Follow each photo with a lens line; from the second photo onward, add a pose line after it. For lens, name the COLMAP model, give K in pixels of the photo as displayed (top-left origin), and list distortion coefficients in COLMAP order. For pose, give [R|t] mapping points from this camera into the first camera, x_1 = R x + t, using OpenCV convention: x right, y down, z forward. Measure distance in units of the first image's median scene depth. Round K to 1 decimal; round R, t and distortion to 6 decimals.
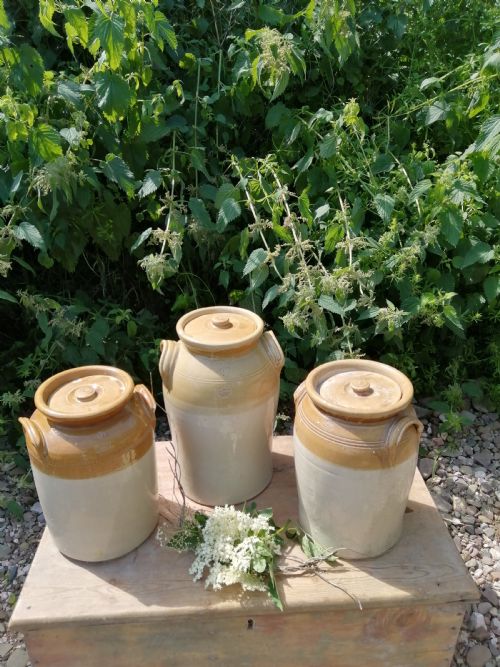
lens RADIAL K [[524.0, 0, 253.2], [0, 524.0, 335.9], [0, 0, 1]] dist [0.072489, -0.141737]
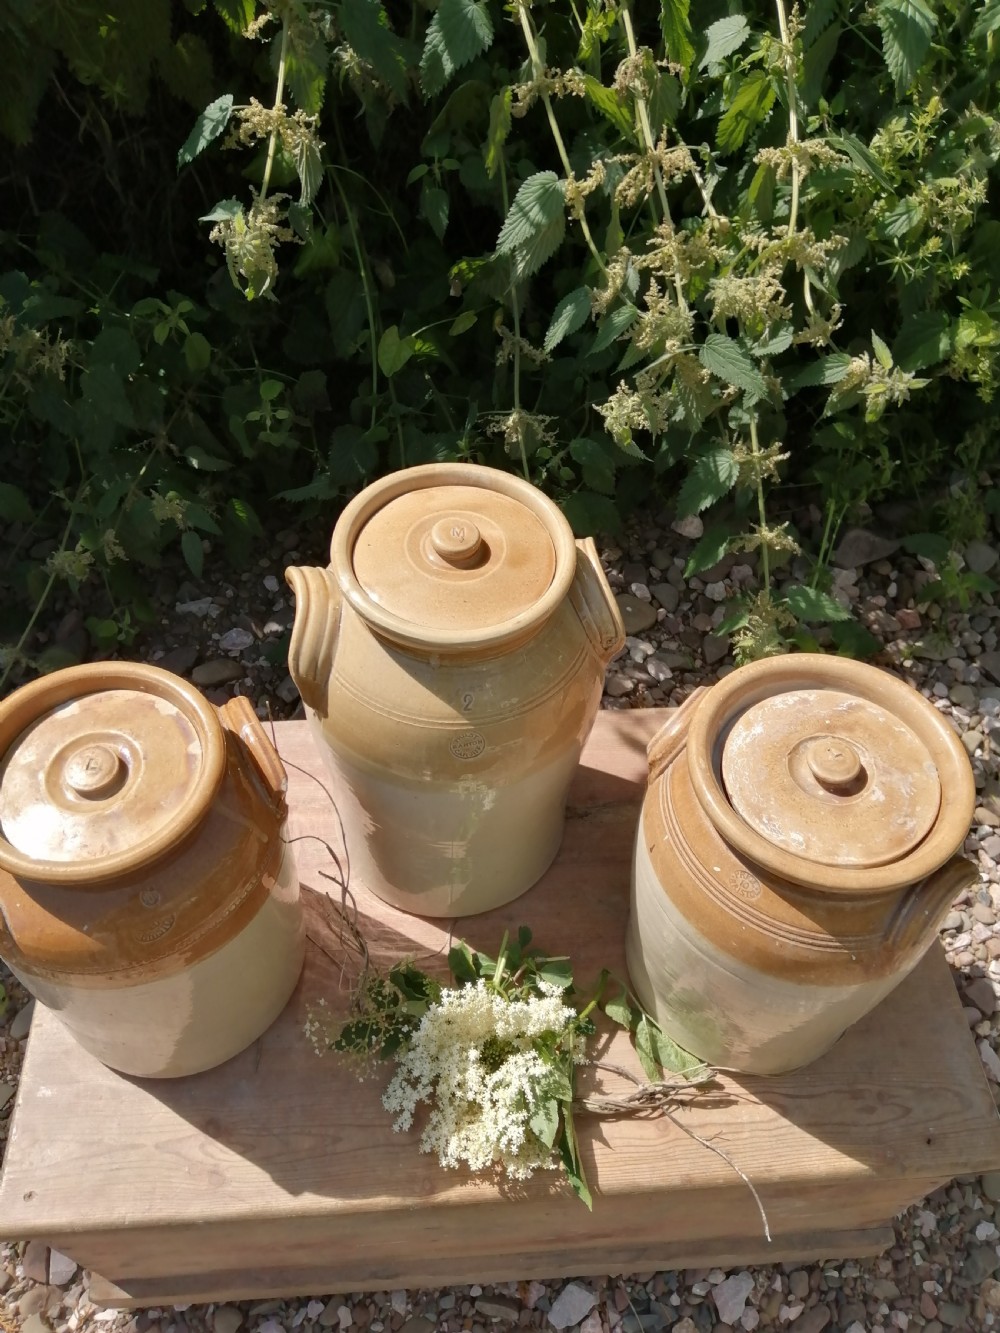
lens RADIAL K [[1061.9, 0, 505.6], [0, 1061.9, 670.5], [0, 0, 1]] dist [0.073655, -0.150159]
pose [[0.998885, 0.018778, 0.043310, -0.037622], [-0.035509, 0.903429, 0.427265, -0.162994], [-0.031105, -0.428327, 0.903088, 0.199799]]
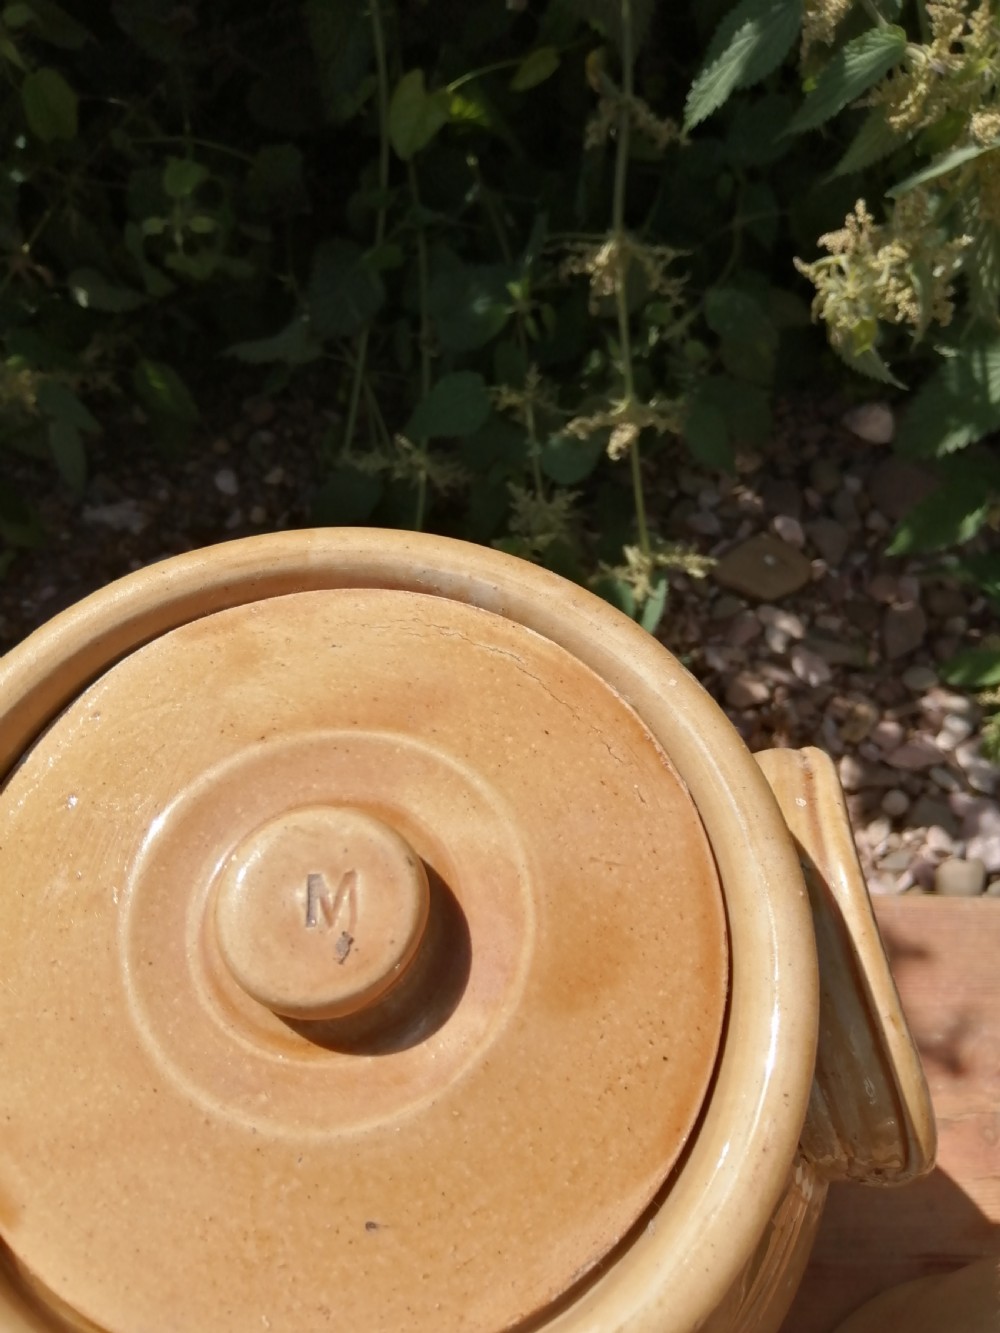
lens RADIAL K [[1081.6, 0, 507.4], [0, 1081.6, 665.0], [0, 0, 1]] dist [0.065068, -0.168536]
pose [[0.996805, 0.078821, -0.012914, -0.021978], [-0.056819, 0.813414, 0.578903, -0.106579], [0.056134, -0.576320, 0.815294, 0.565119]]
